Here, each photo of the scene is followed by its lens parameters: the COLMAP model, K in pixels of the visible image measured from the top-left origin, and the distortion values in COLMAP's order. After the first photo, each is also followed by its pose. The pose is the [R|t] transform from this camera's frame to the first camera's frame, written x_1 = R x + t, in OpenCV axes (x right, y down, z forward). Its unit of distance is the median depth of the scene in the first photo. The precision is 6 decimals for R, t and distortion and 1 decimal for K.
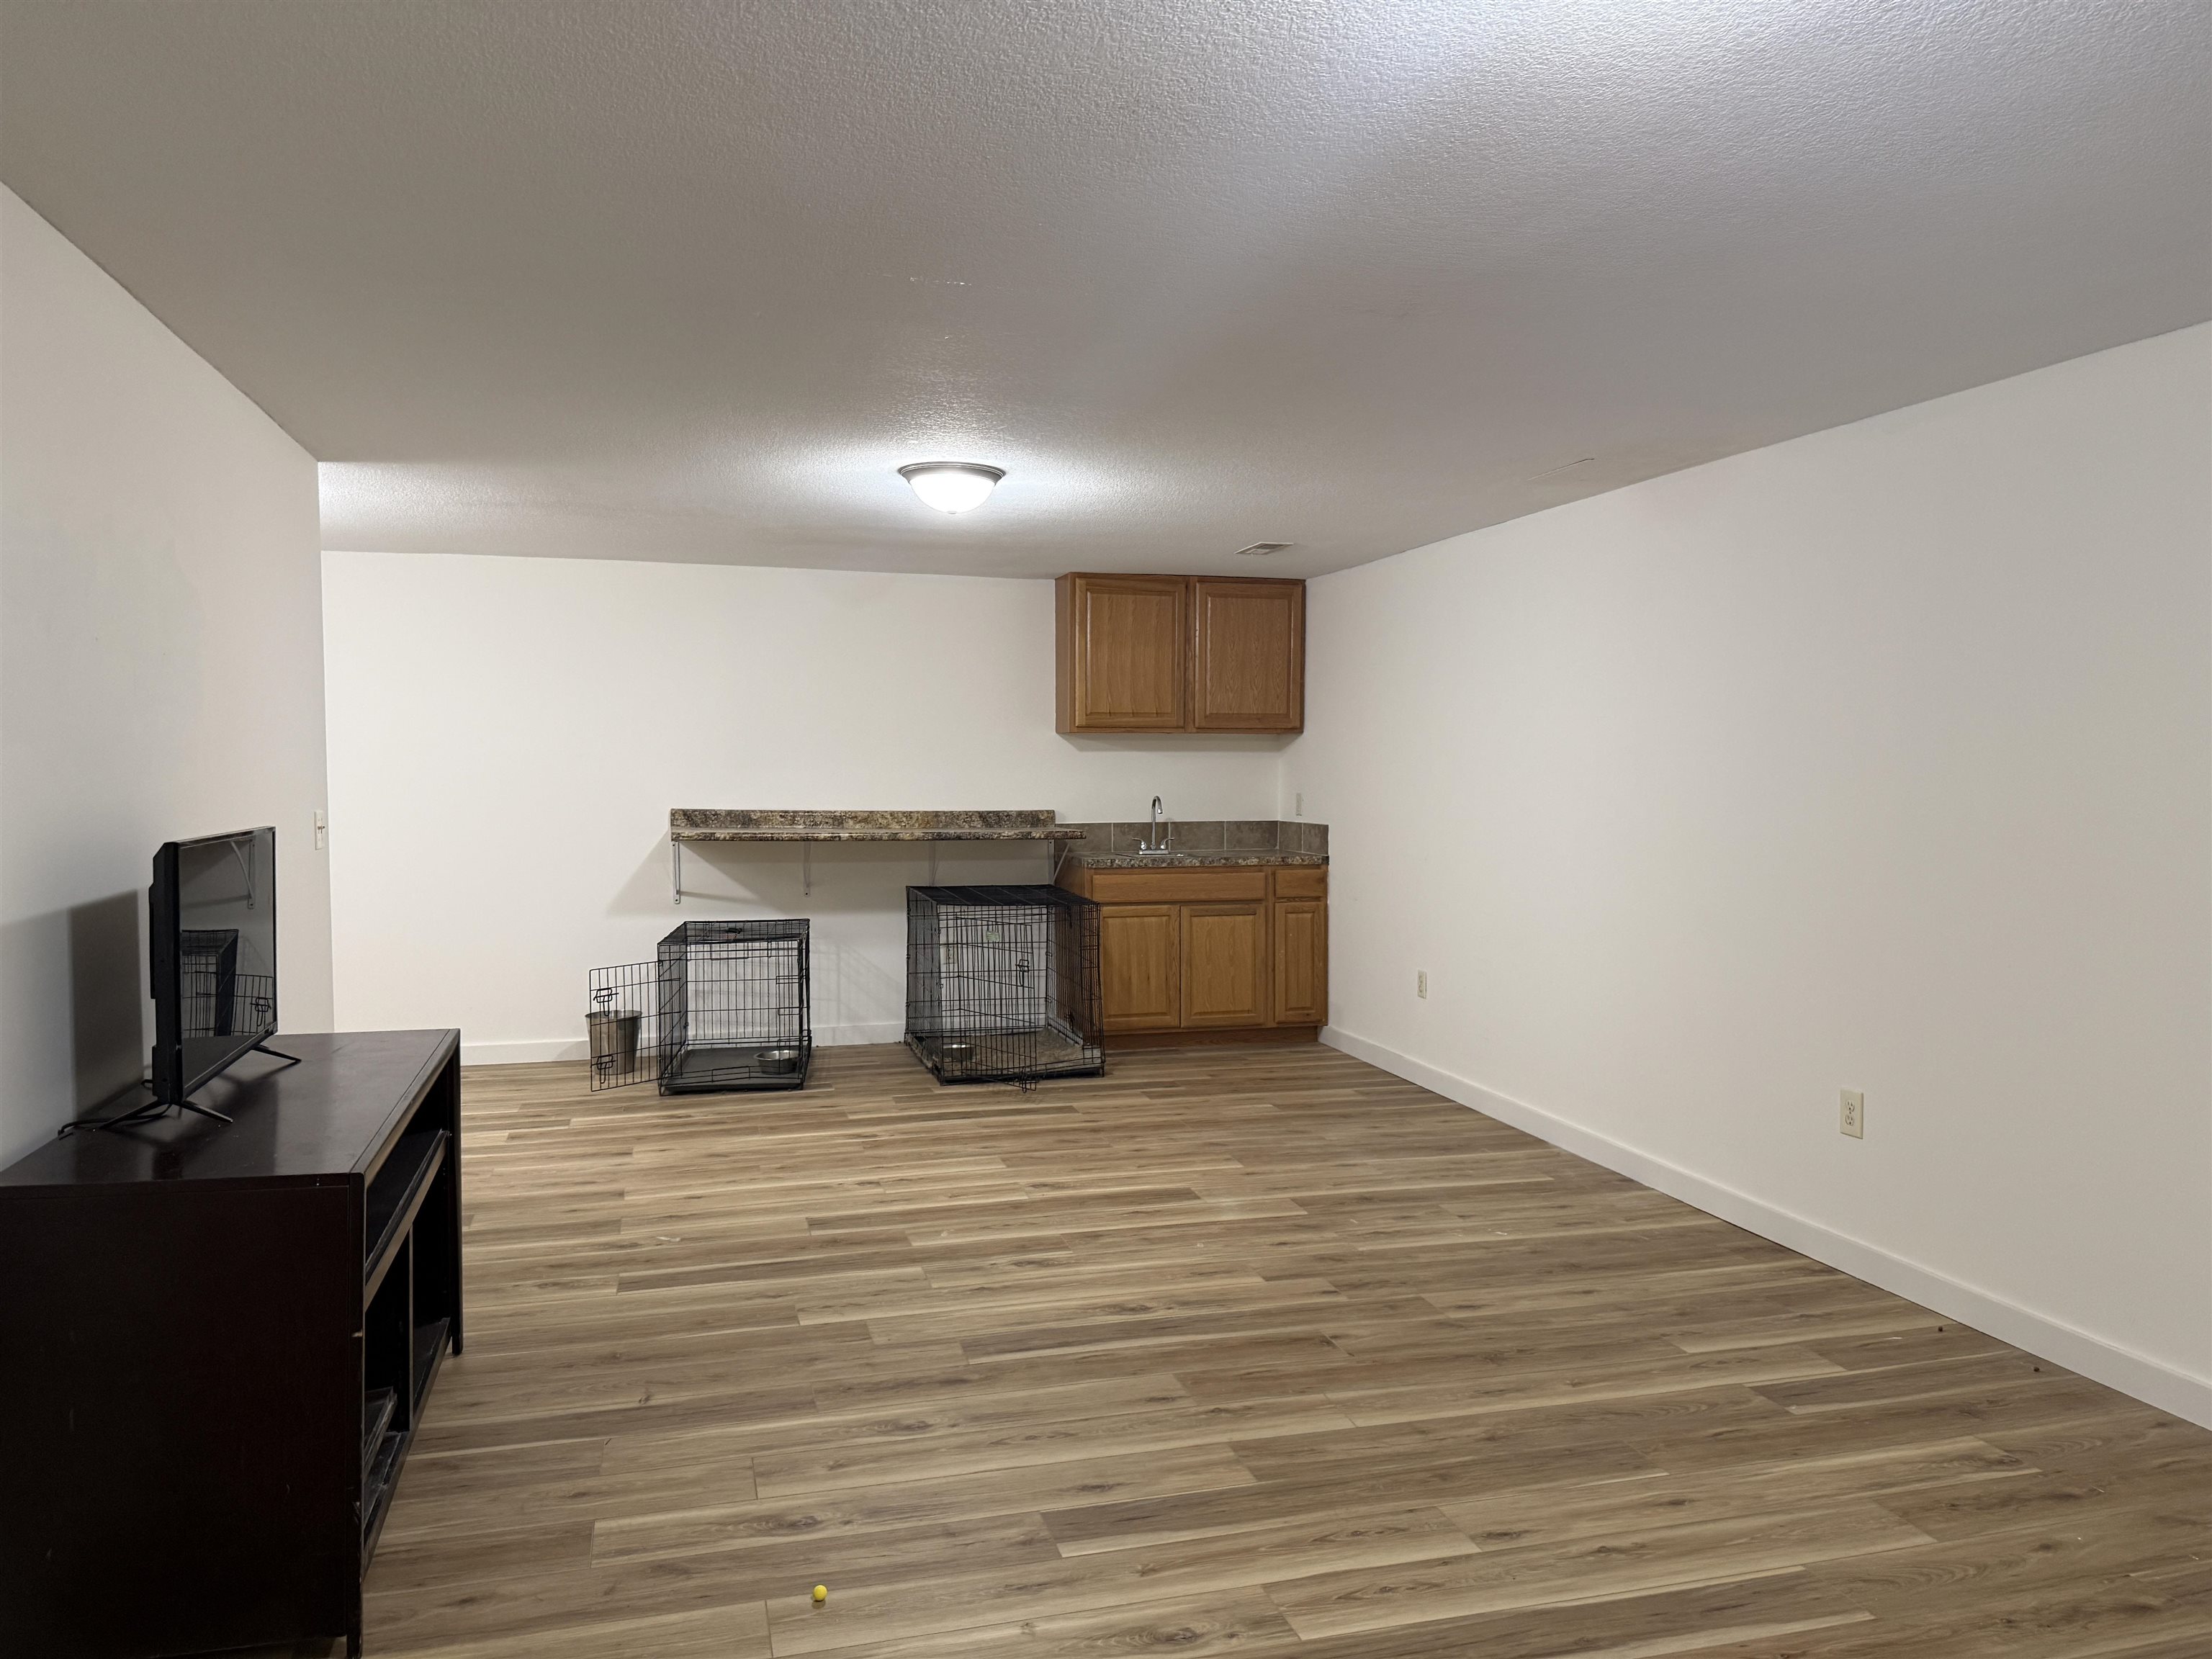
lens RADIAL K [[1574.0, 0, 1106.0], [0, 1574.0, 824.2], [0, 0, 1]] dist [0.008357, -0.024065]
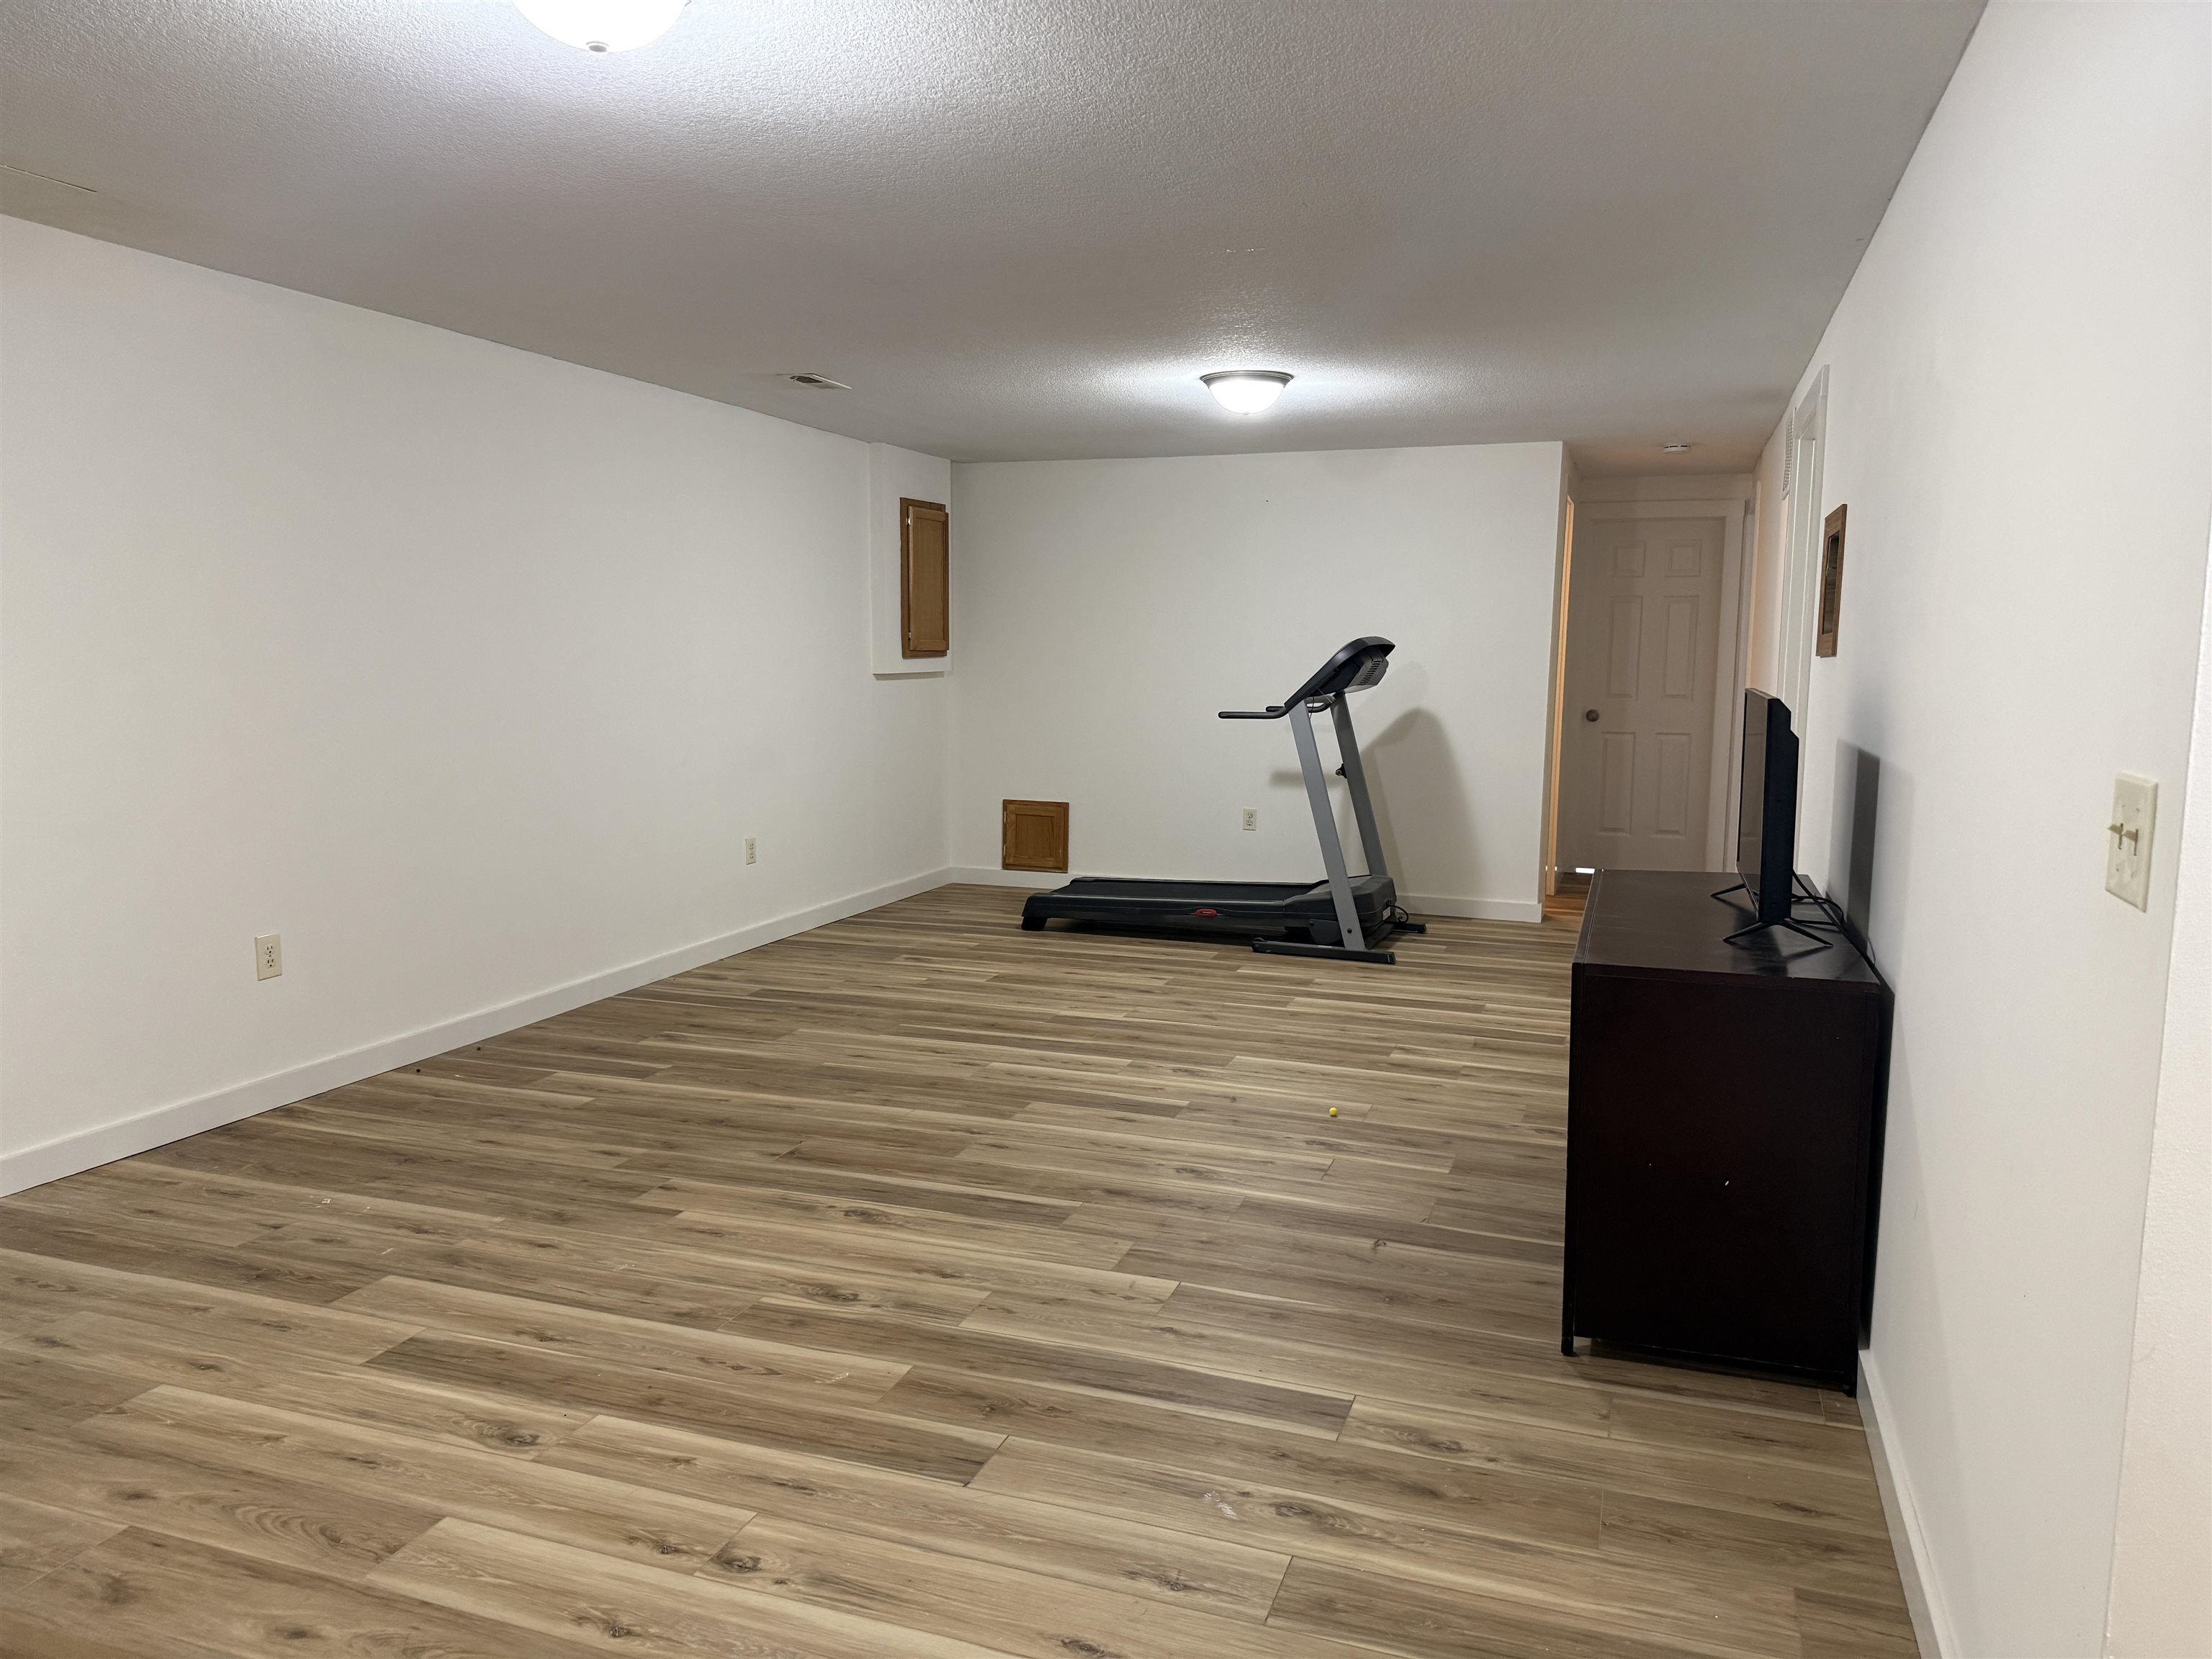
lens RADIAL K [[1574.0, 0, 1103.0], [0, 1574.0, 827.4], [0, 0, 1]] dist [0.008357, -0.024065]
pose [[-0.819864, -0.079489, 0.567013, -0.633131], [0.008912, 0.988424, 0.151453, -0.061097], [-0.572488, 0.129224, -0.809665, 1.702358]]
